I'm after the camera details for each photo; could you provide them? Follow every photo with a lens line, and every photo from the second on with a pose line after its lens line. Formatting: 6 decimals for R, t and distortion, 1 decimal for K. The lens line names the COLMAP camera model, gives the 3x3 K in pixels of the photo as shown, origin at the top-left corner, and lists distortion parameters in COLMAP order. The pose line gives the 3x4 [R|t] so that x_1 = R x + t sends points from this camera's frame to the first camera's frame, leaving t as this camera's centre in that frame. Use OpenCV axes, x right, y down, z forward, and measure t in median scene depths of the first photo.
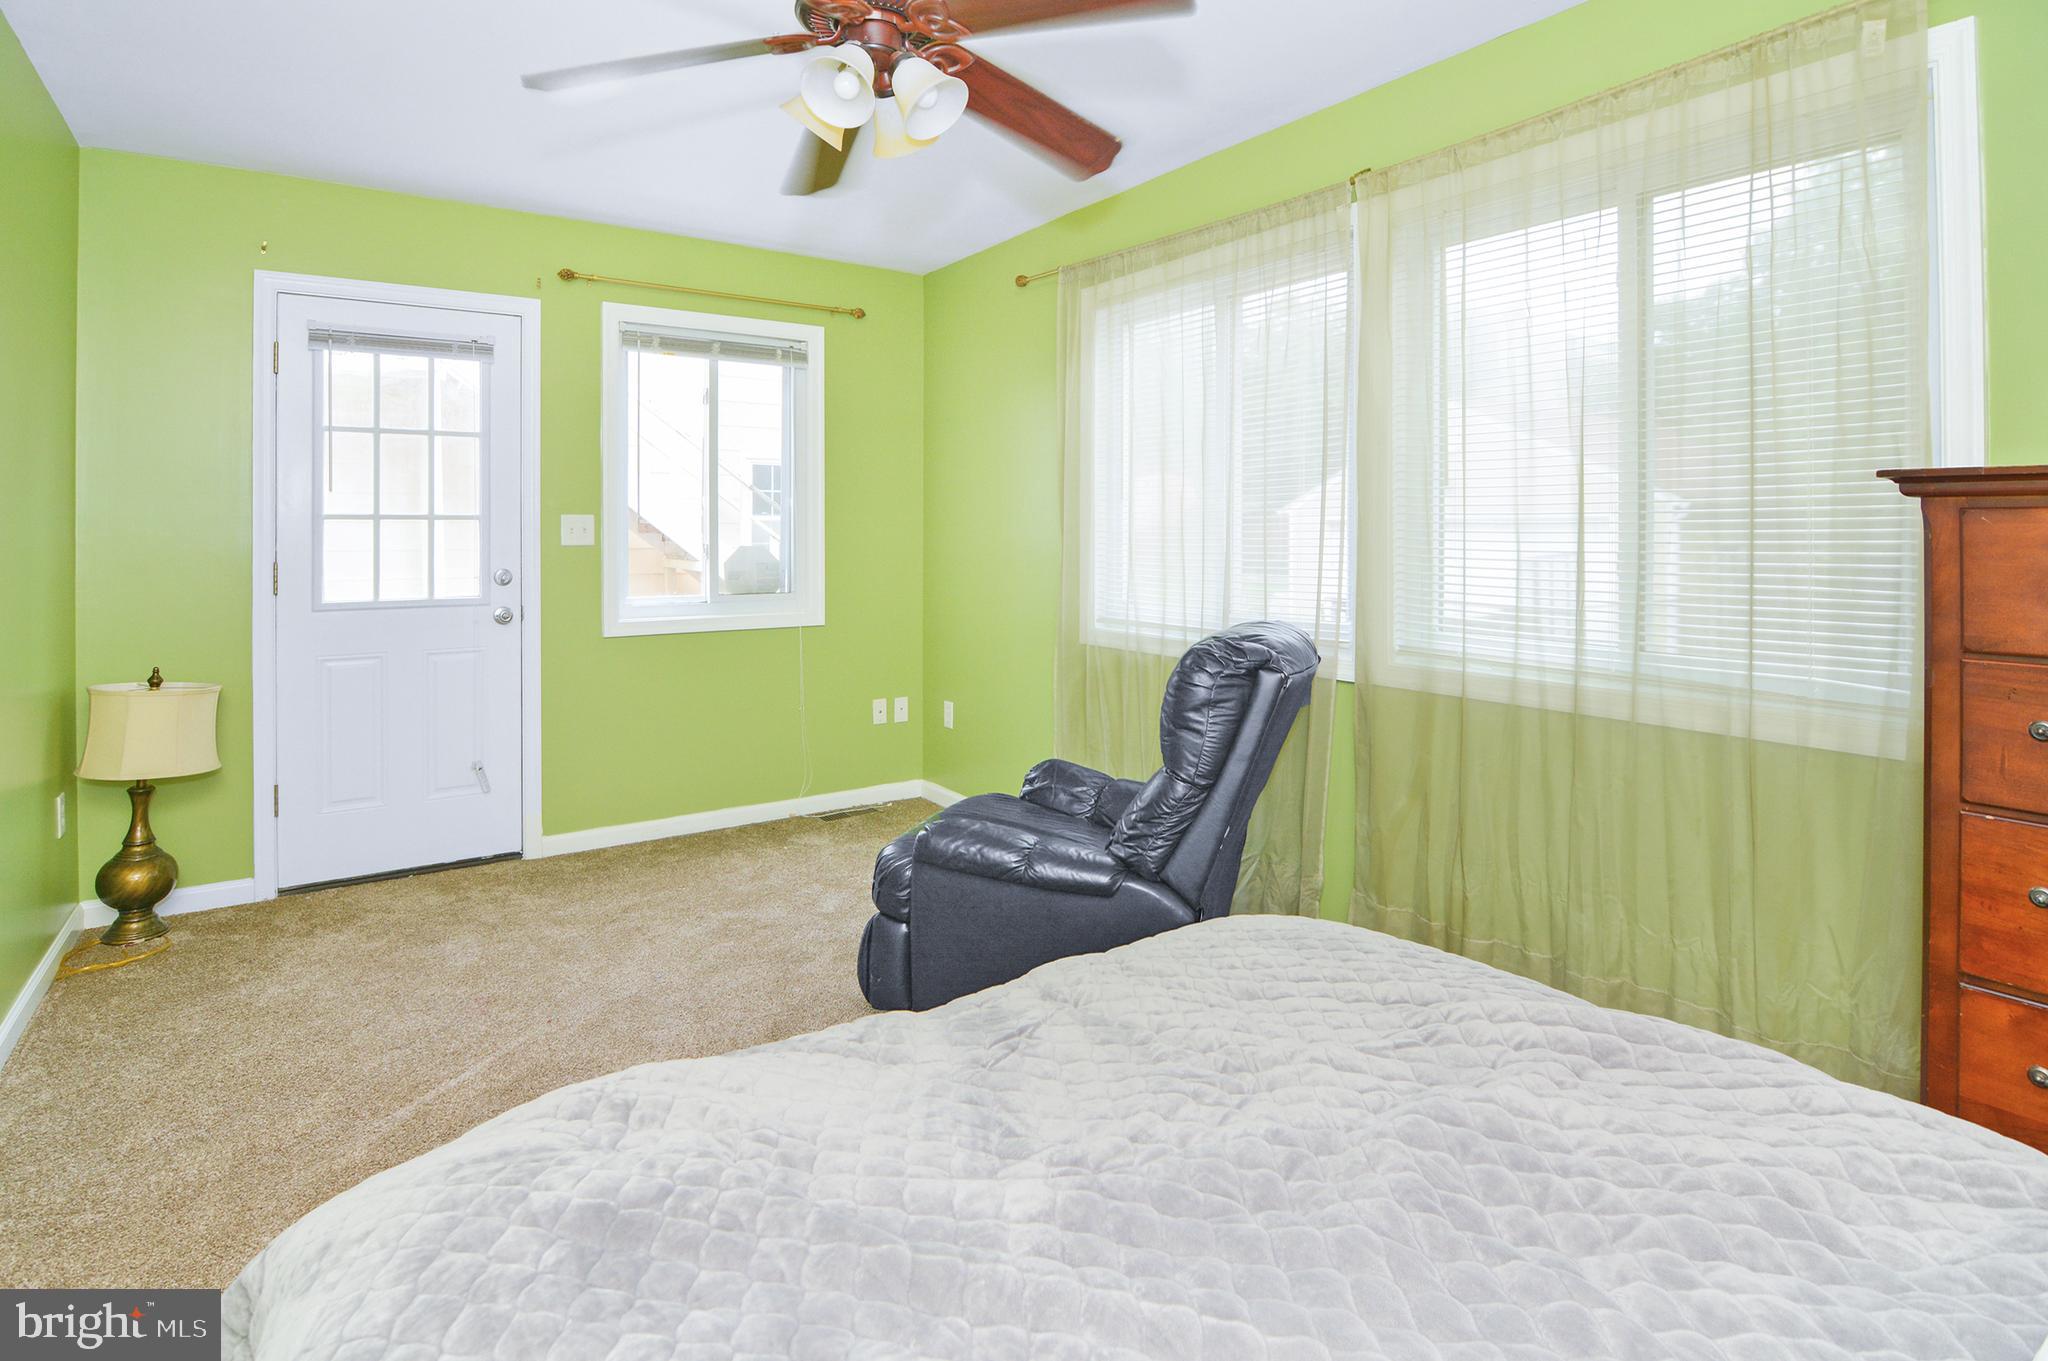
lens RADIAL K [[942.7, 0, 1029.3], [0, 942.7, 709.1], [0, 0, 1]] dist [-0.000661, -0.012018]
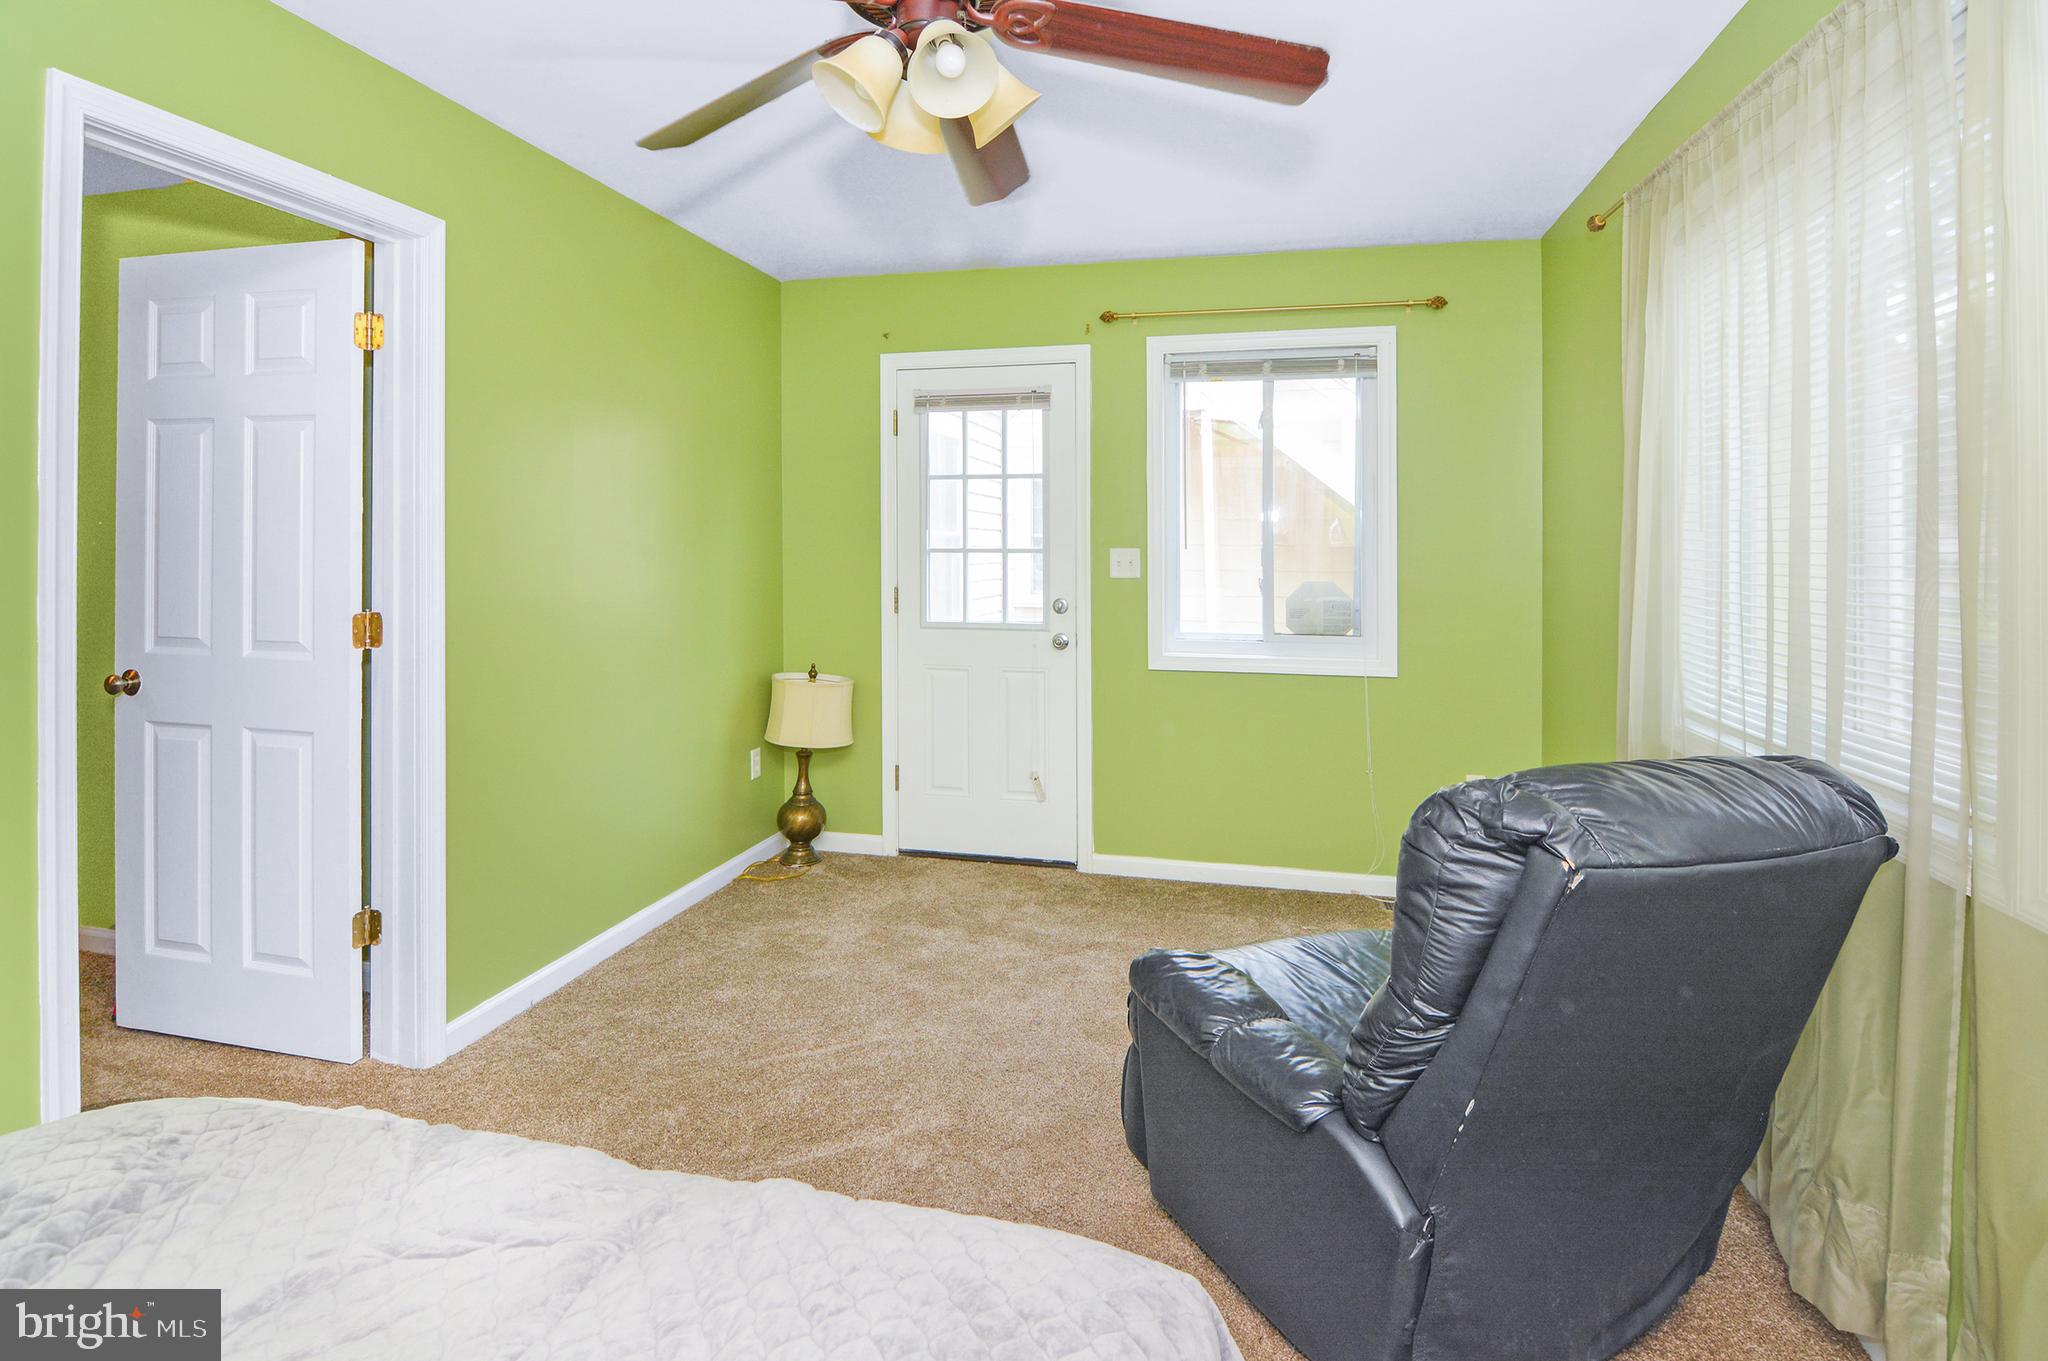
lens RADIAL K [[990.3, 0, 1013.3], [0, 990.3, 701.9], [0, 0, 1]] dist [-0.018573, -0.000360]
pose [[0.696324, 0.110317, -0.709199, 0.222415], [-0.136821, 0.990399, 0.019722, -0.049703], [0.704566, 0.083301, 0.704732, 0.187776]]
